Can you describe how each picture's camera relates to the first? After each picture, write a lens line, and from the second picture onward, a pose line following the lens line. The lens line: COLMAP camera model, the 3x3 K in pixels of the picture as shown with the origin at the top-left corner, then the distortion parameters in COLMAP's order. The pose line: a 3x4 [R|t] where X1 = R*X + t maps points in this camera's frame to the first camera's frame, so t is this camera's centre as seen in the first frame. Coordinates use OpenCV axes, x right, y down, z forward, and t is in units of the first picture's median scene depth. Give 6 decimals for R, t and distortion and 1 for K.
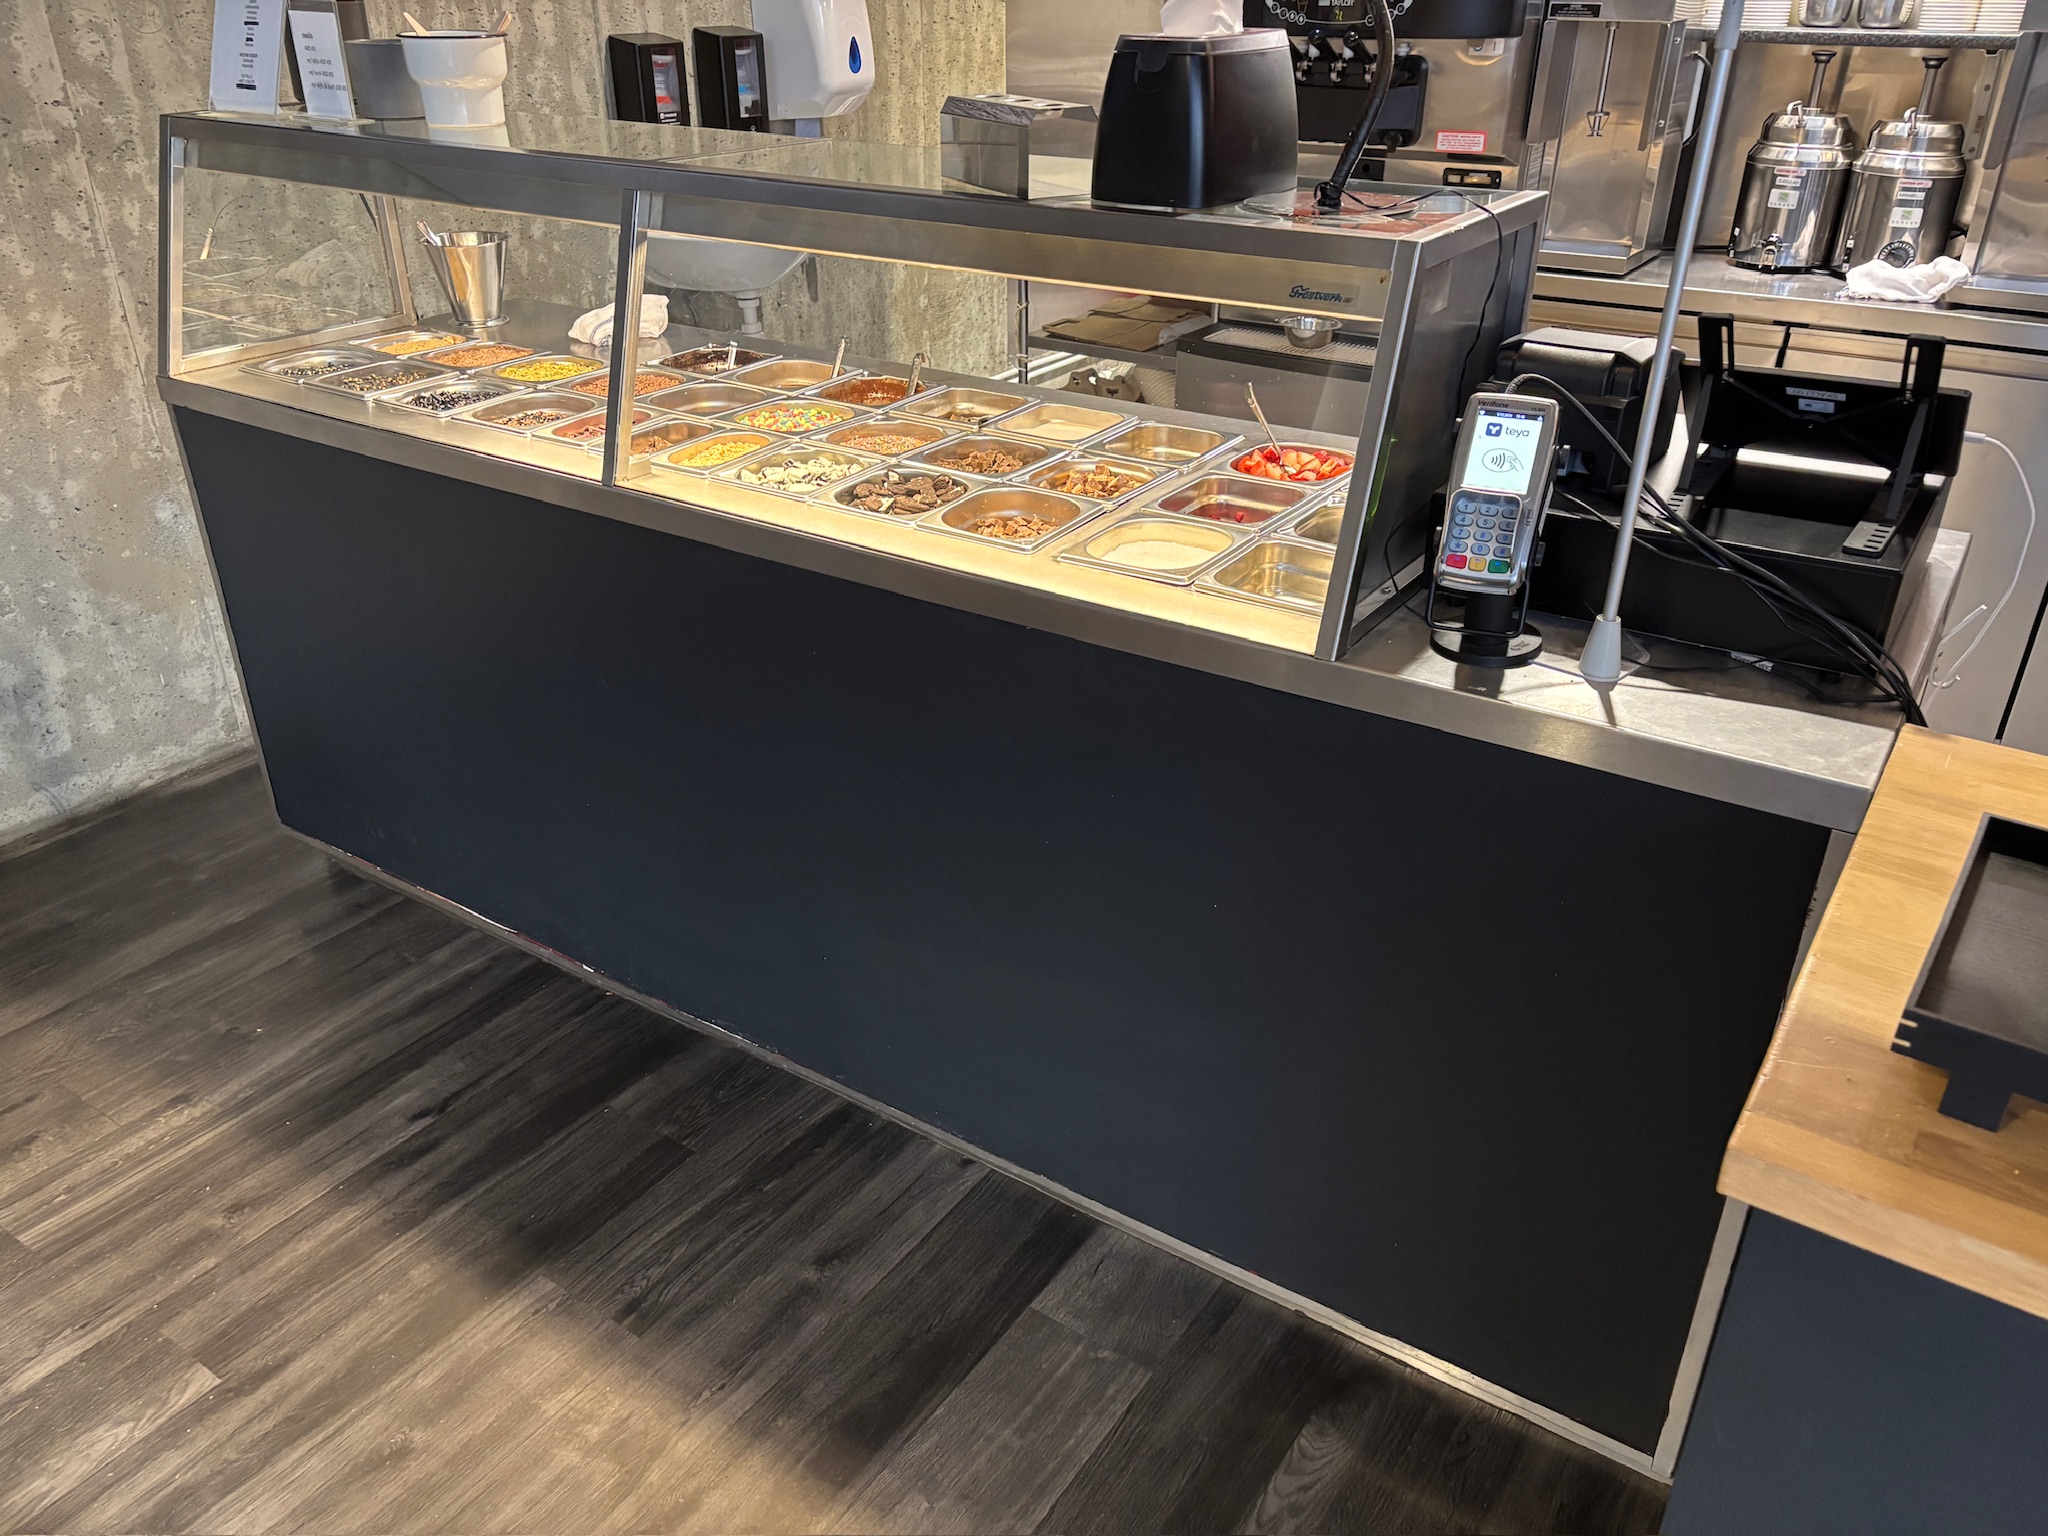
lens RADIAL K [[1550.4, 0, 1028.0], [0, 1550.4, 771.2], [0, 0, 1]] dist [0.013829, -0.013881]
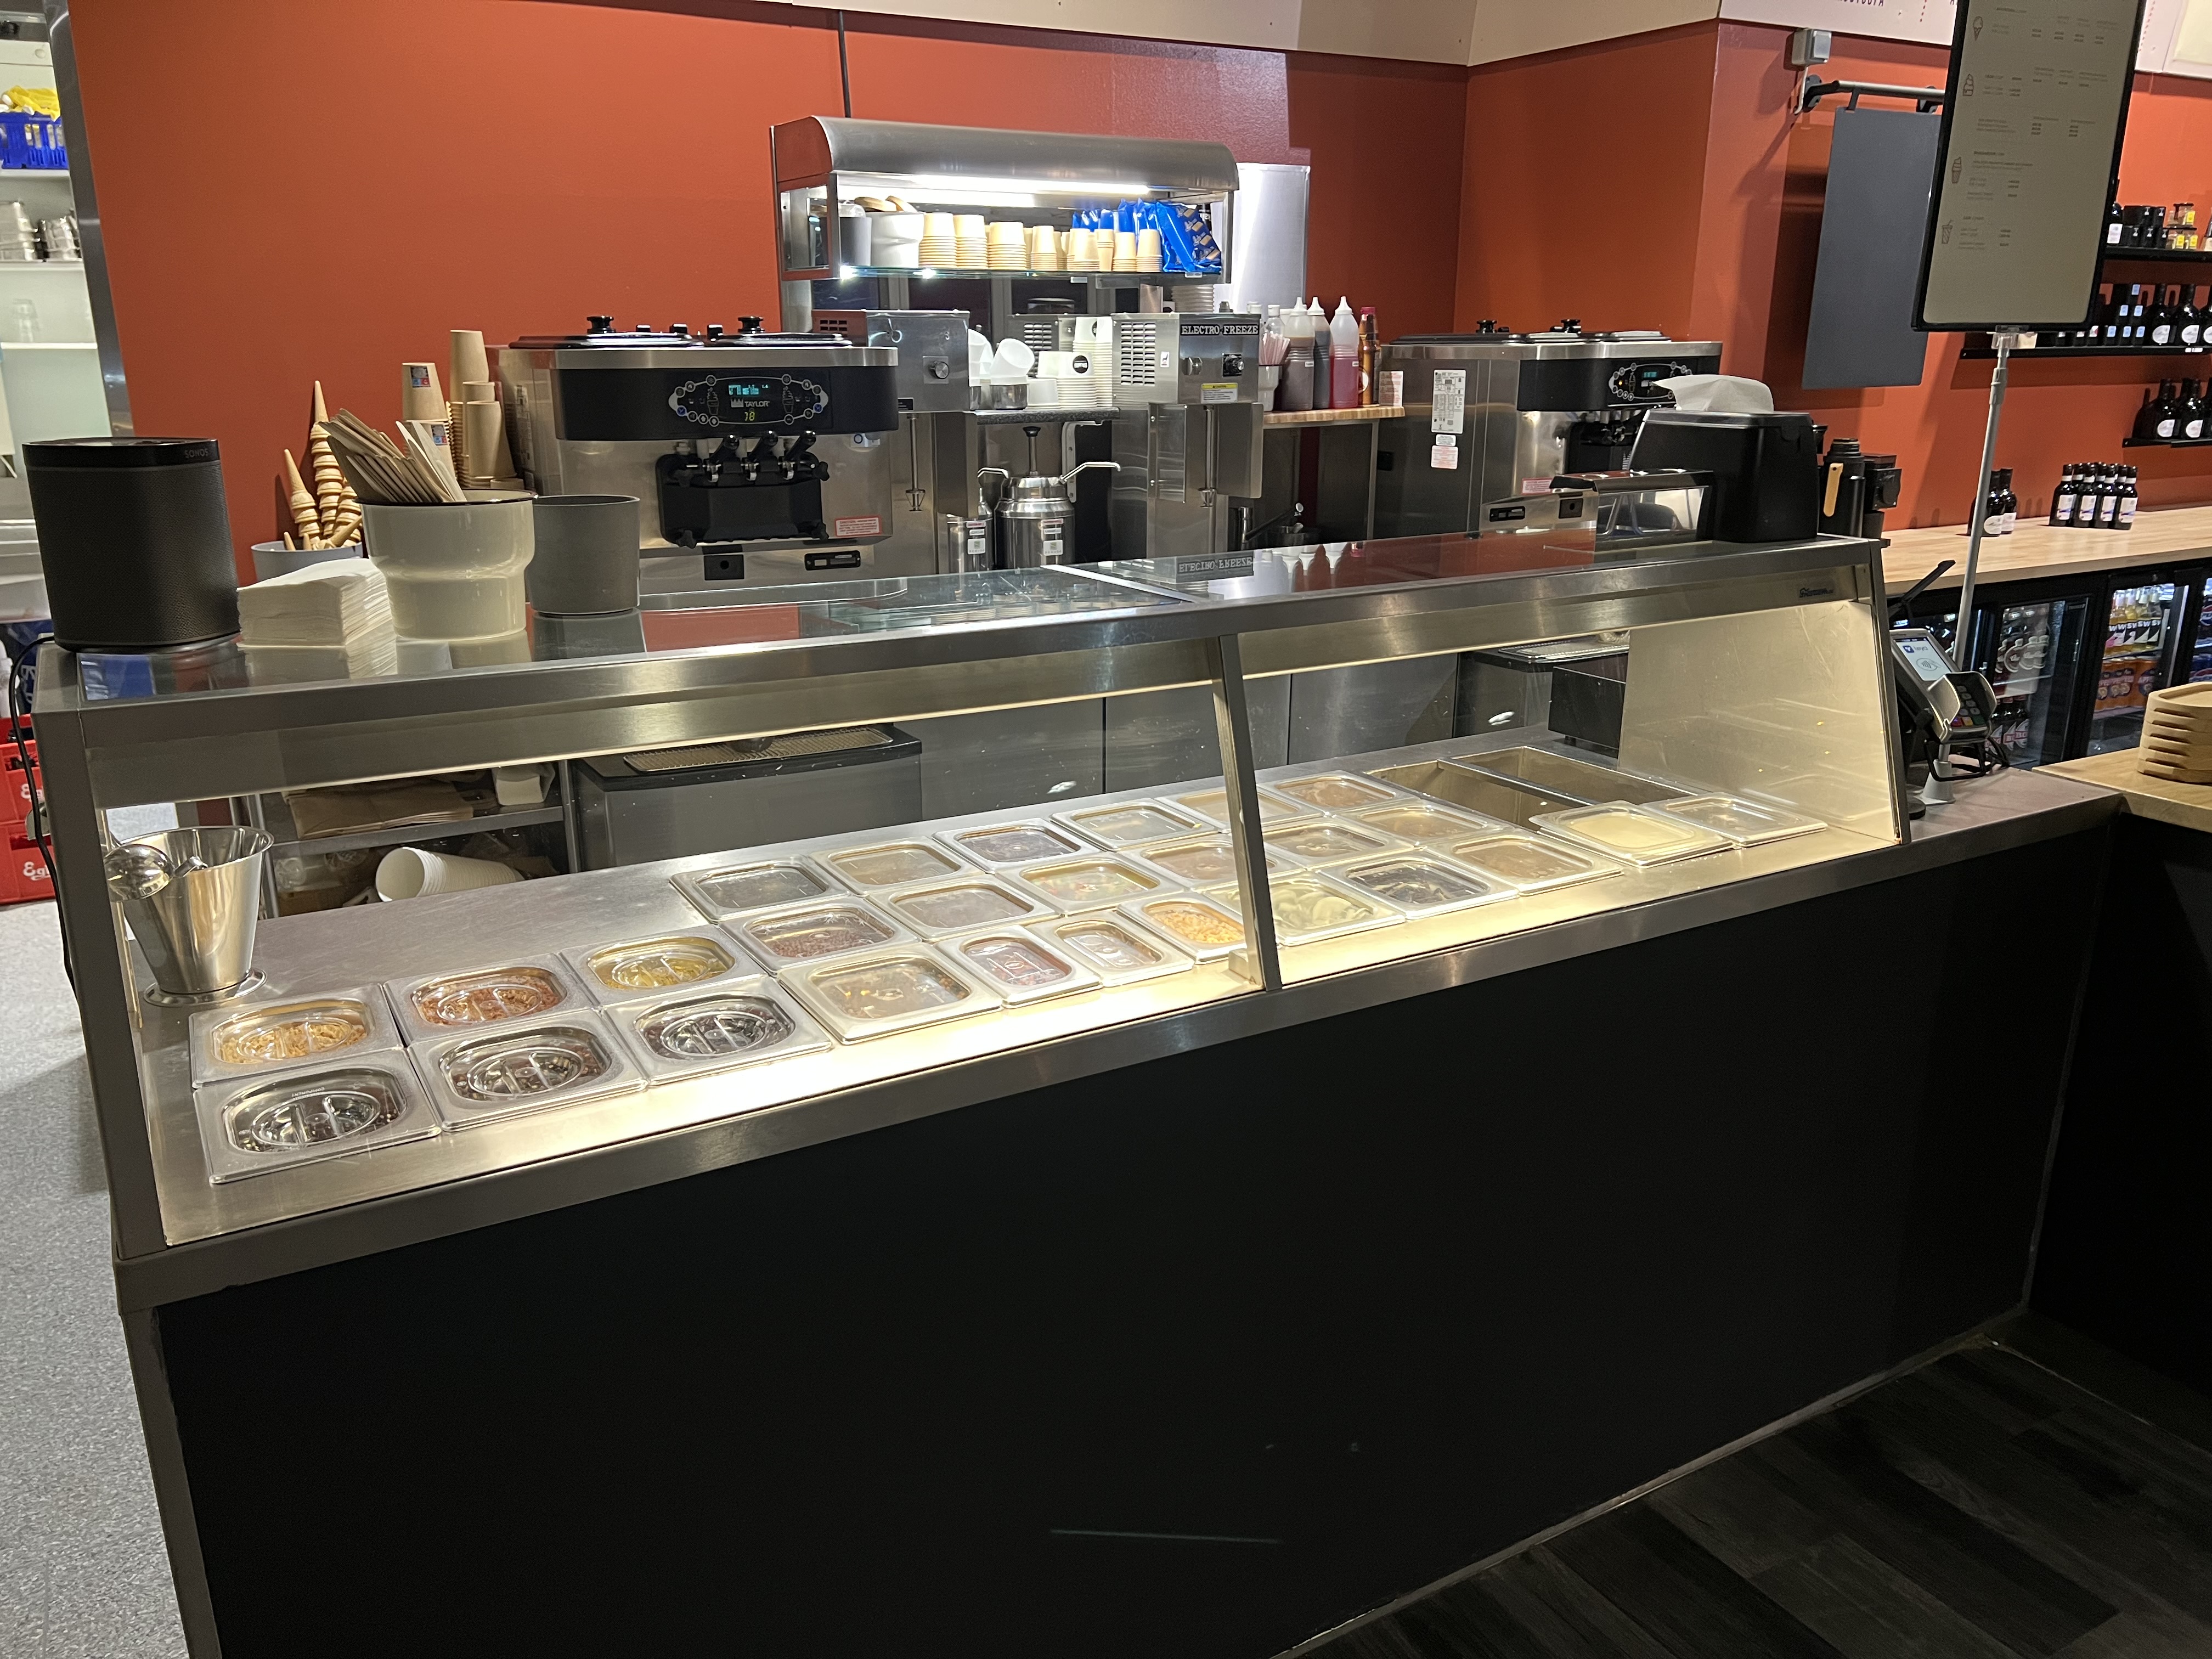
lens RADIAL K [[1714.9, 0, 1111.6], [0, 1714.9, 824.3], [0, 0, 1]] dist [0.007309, 0.001336]
pose [[0.434131, -0.249830, 0.865514, -0.798064], [0.424414, 0.904189, 0.048112, -0.258213], [-0.794609, 0.346449, 0.498568, 0.460541]]
